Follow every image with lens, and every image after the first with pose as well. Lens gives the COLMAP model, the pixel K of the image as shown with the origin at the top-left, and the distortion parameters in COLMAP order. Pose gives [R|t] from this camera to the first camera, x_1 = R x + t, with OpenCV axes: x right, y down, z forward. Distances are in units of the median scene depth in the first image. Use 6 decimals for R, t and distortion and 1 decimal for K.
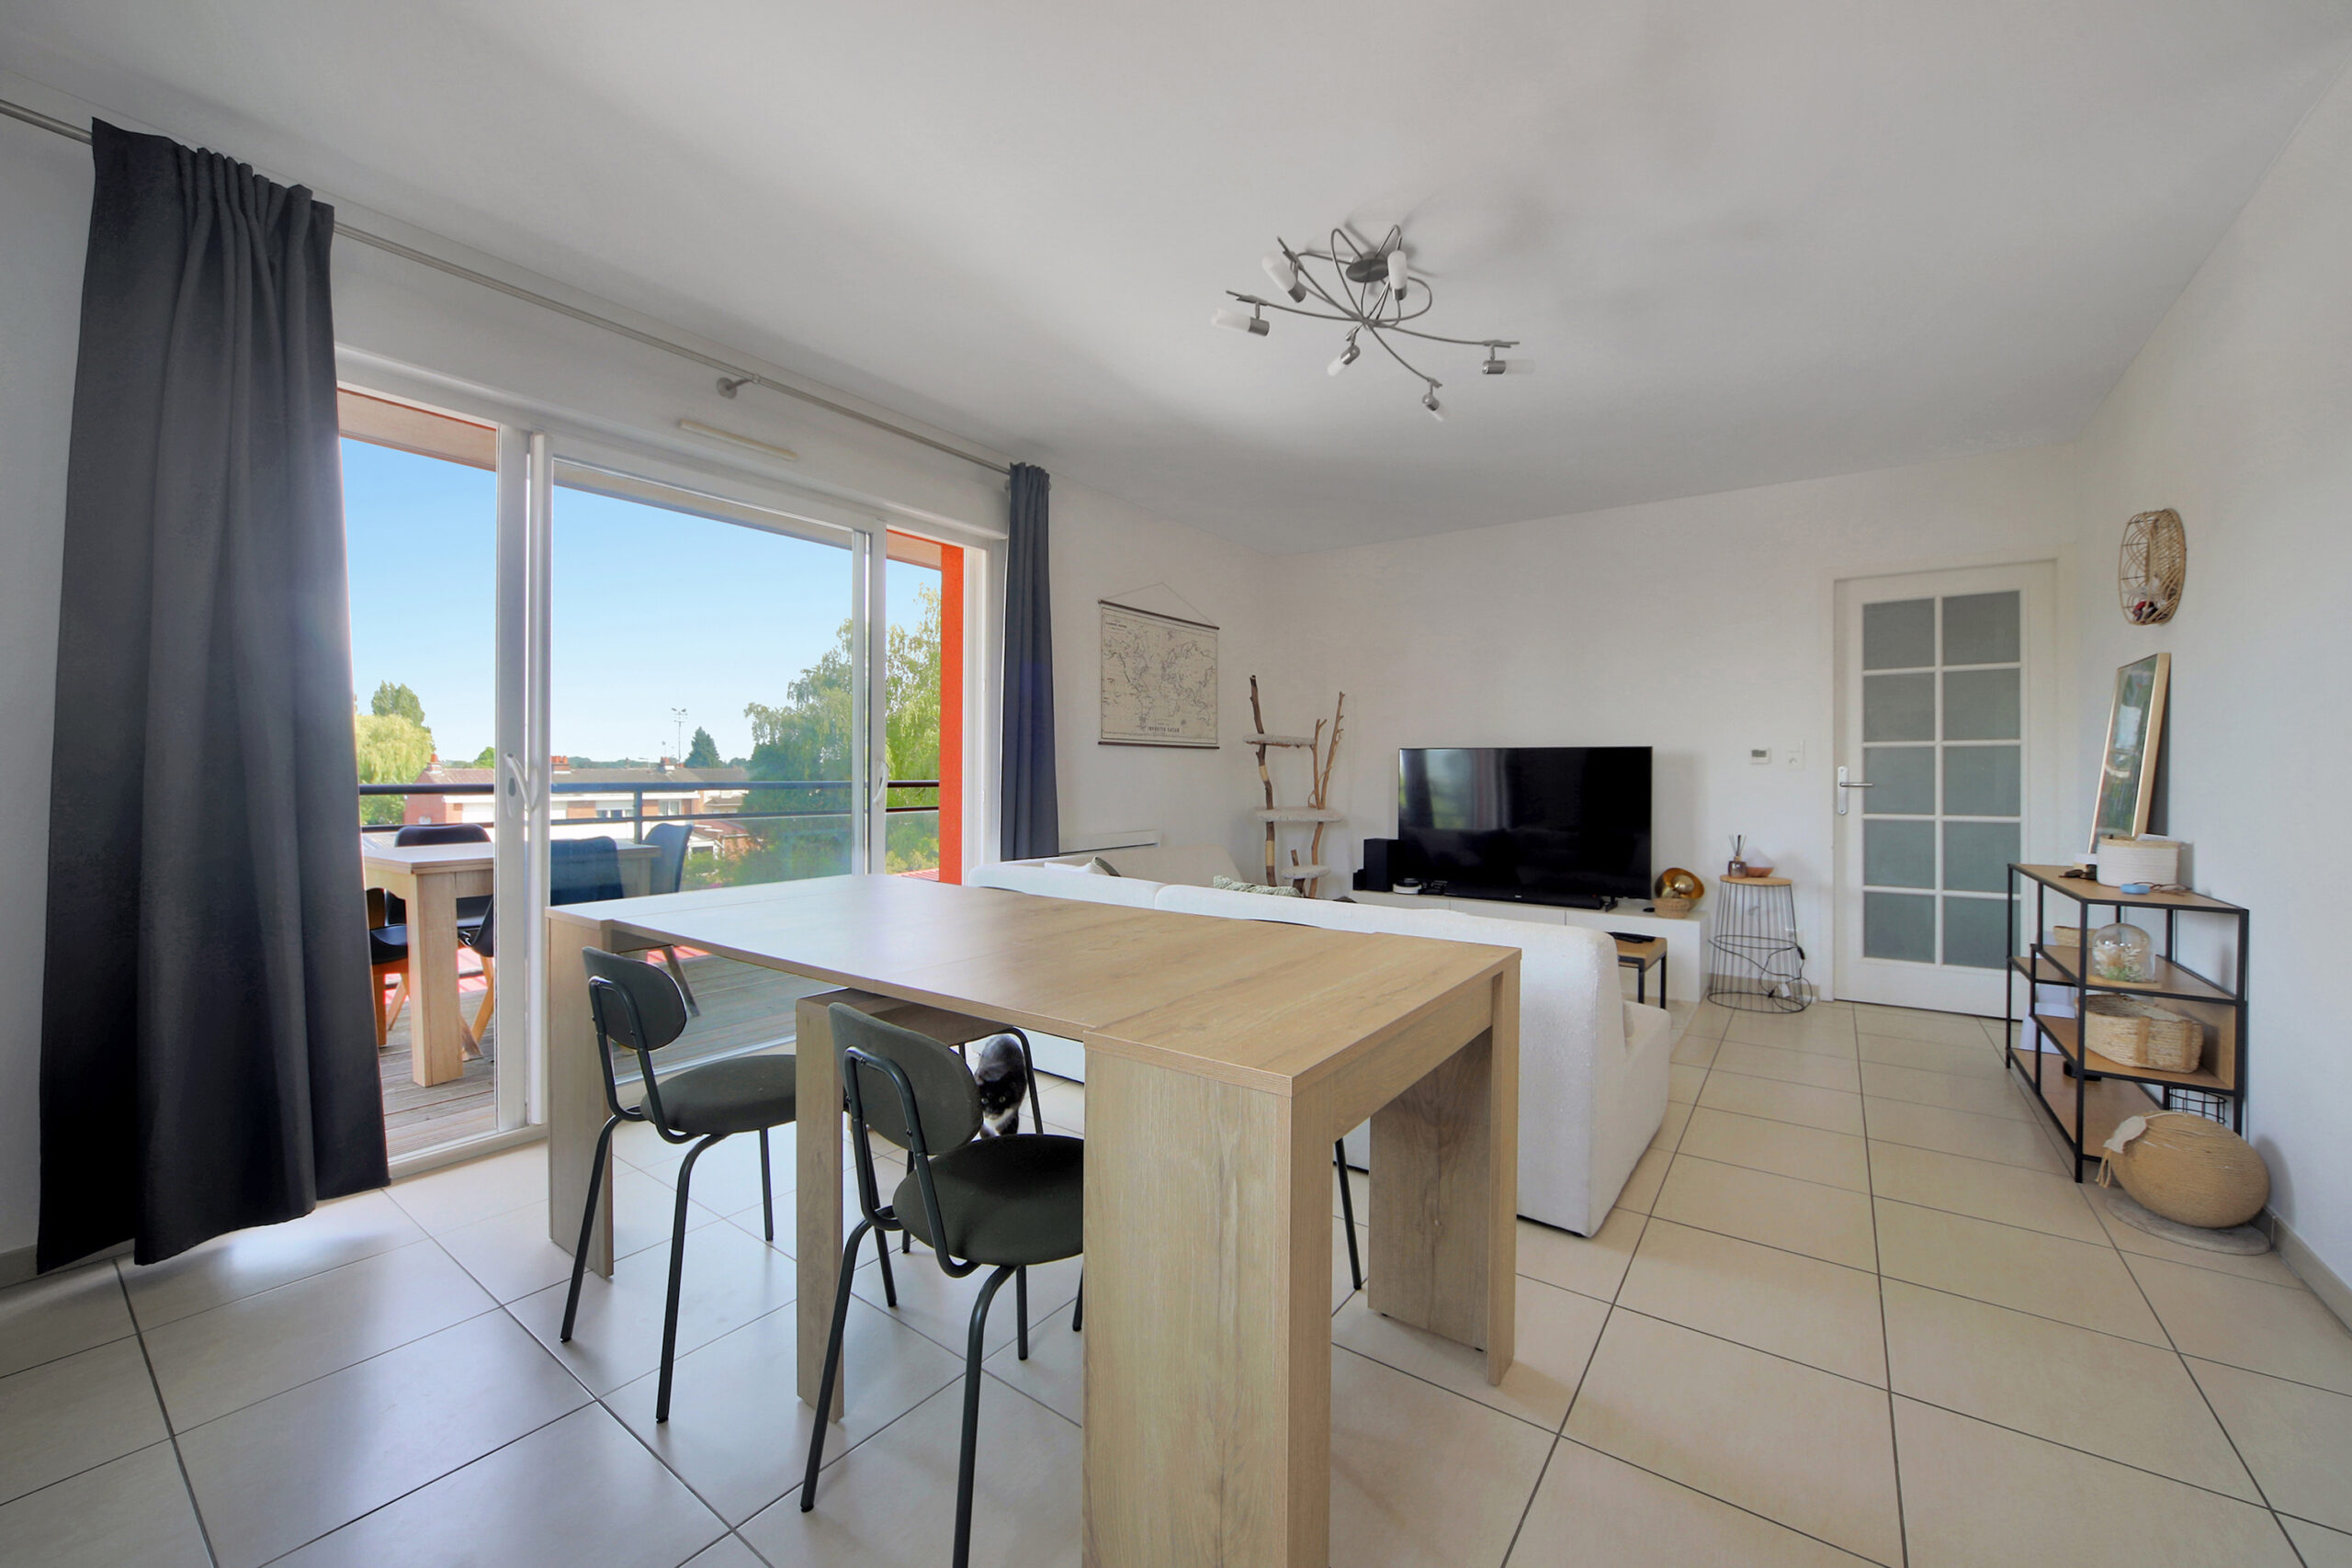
lens RADIAL K [[905.8, 0, 1187.2], [0, 905.8, 768.9], [0, 0, 1]] dist [-0.017199, 0.001704]
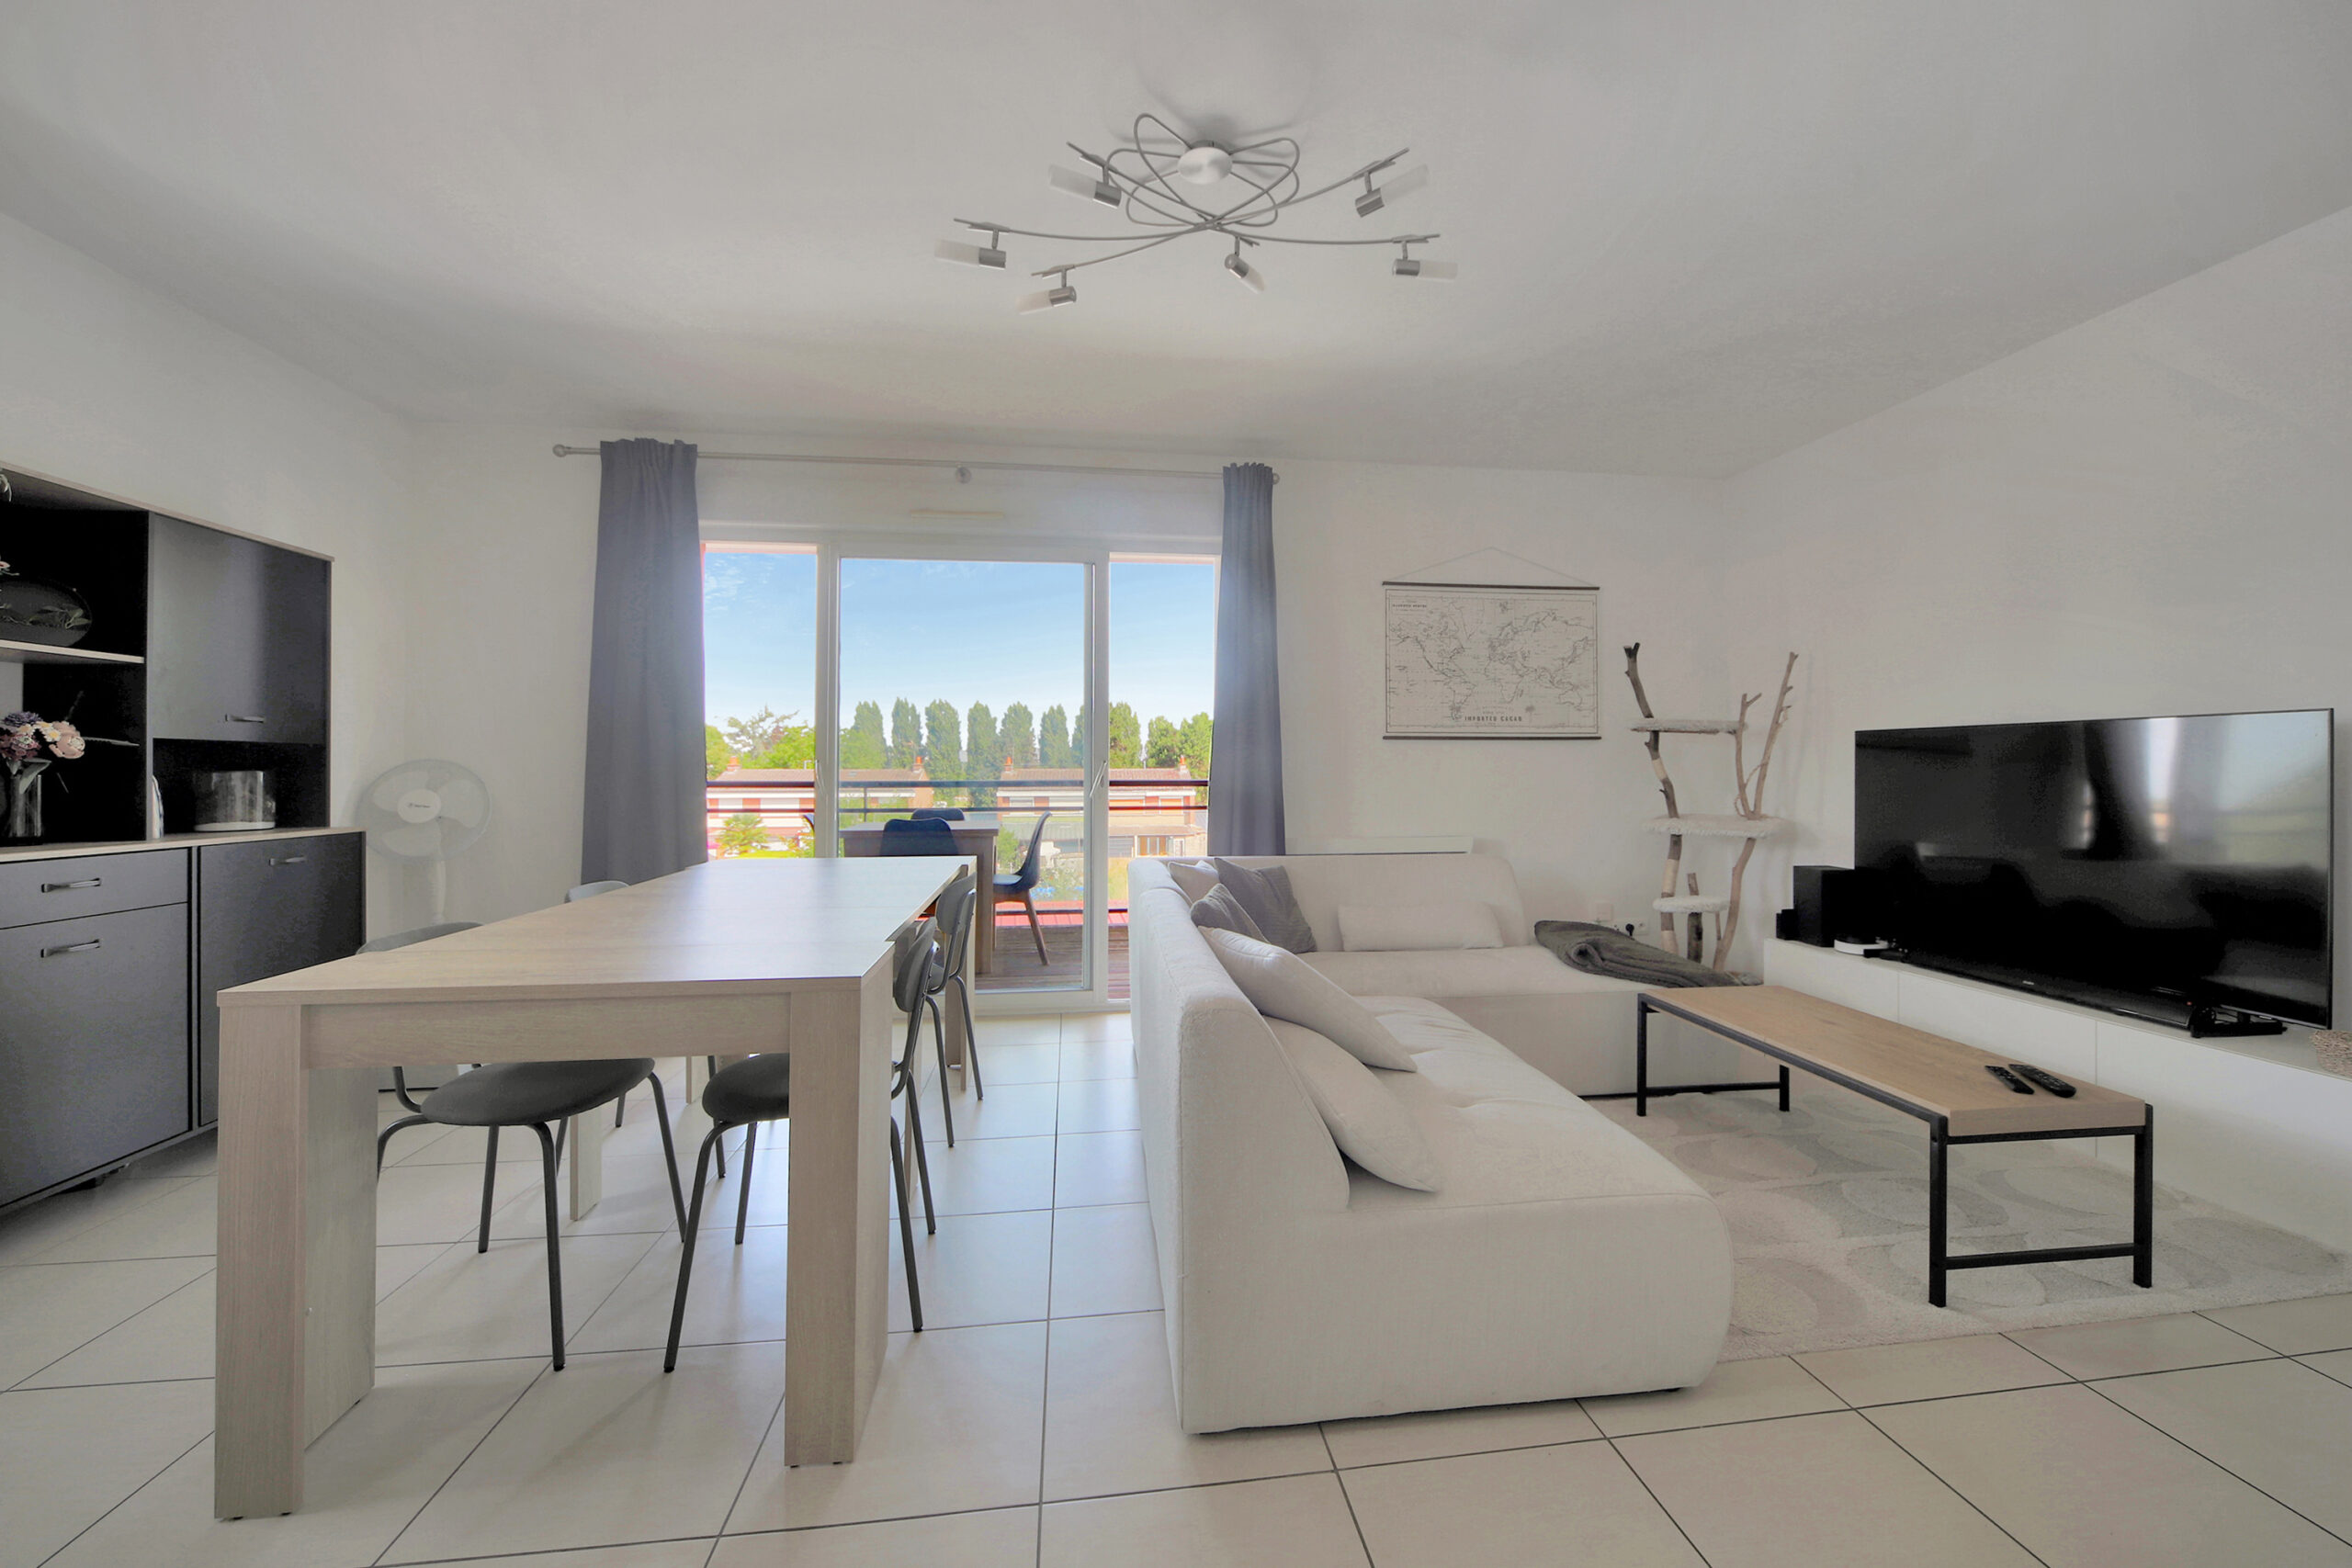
lens RADIAL K [[905.8, 0, 1182.3], [0, 905.8, 754.2], [0, 0, 1]] dist [-0.017199, 0.001704]
pose [[0.684009, -0.018057, -0.729250, 0.464714], [0.007696, 0.999817, -0.017538, 0.002772], [0.729433, 0.006384, 0.684022, 0.246092]]
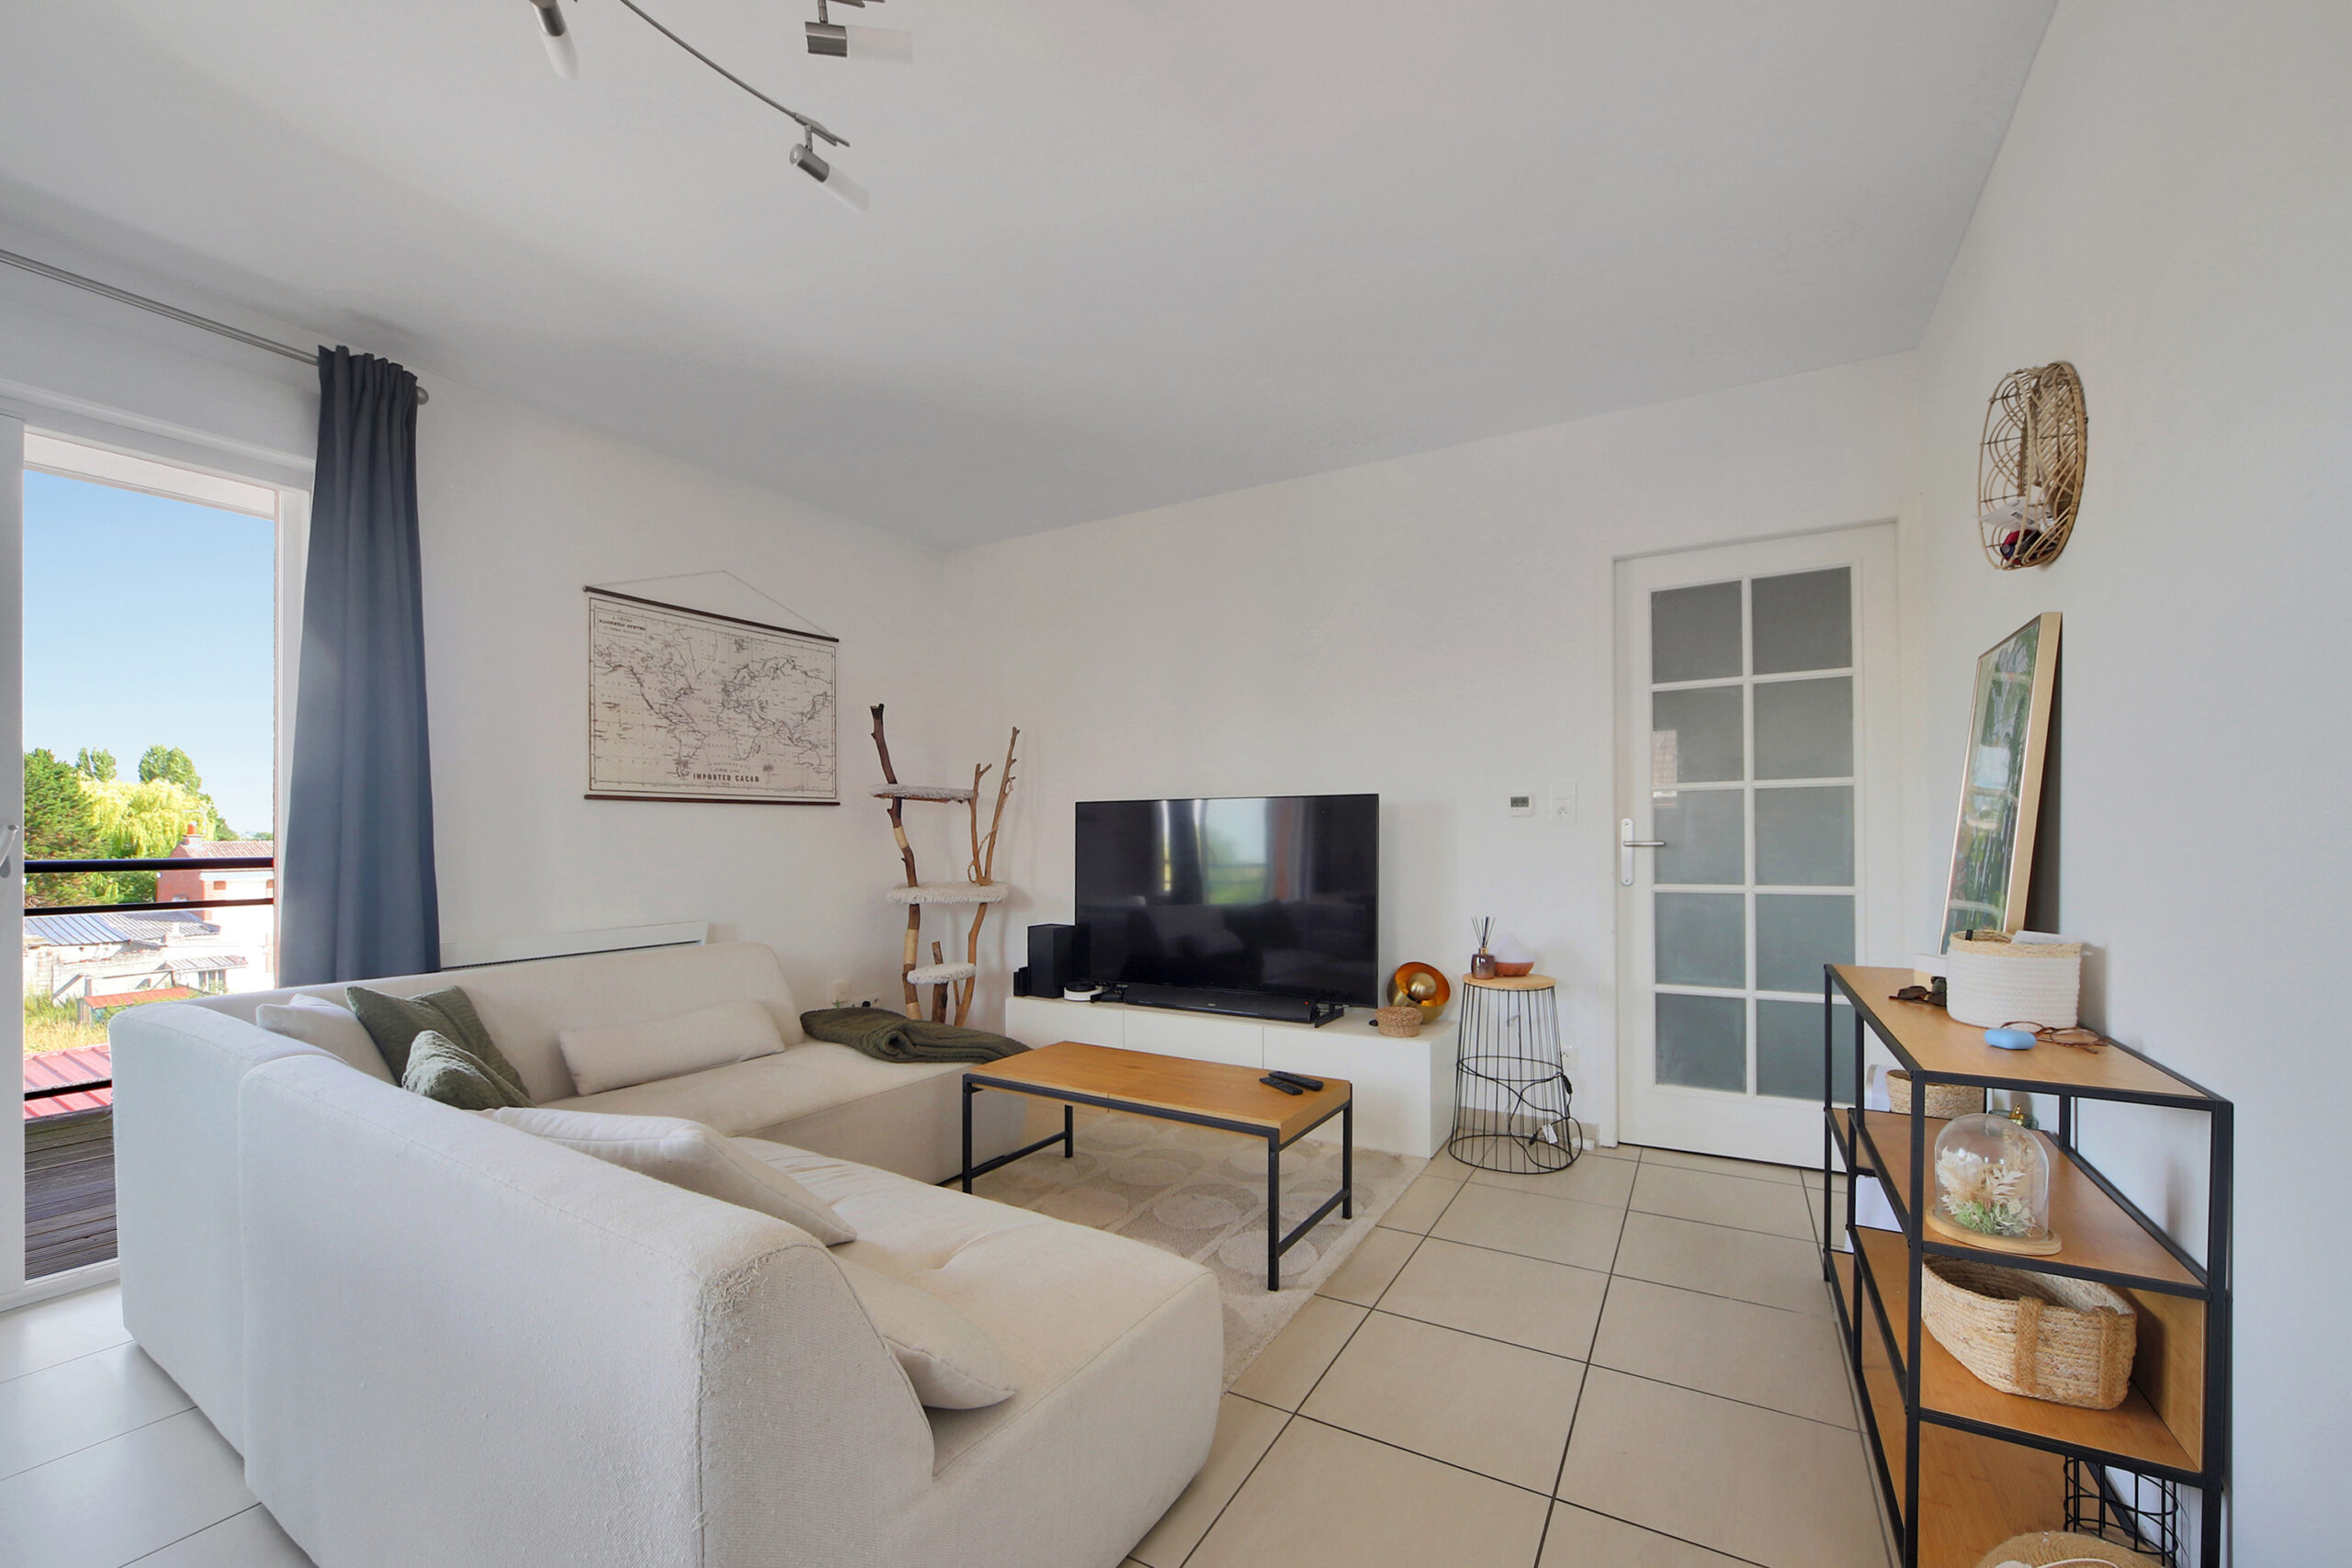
lens RADIAL K [[948.9, 0, 1162.7], [0, 948.9, 832.6], [0, 0, 1]] dist [-0.013550, 0.001342]
pose [[0.996086, -0.012382, 0.087521, 0.293446], [0.012224, 0.999923, 0.002340, 0.002072], [-0.087543, -0.001261, 0.996160, 0.277679]]
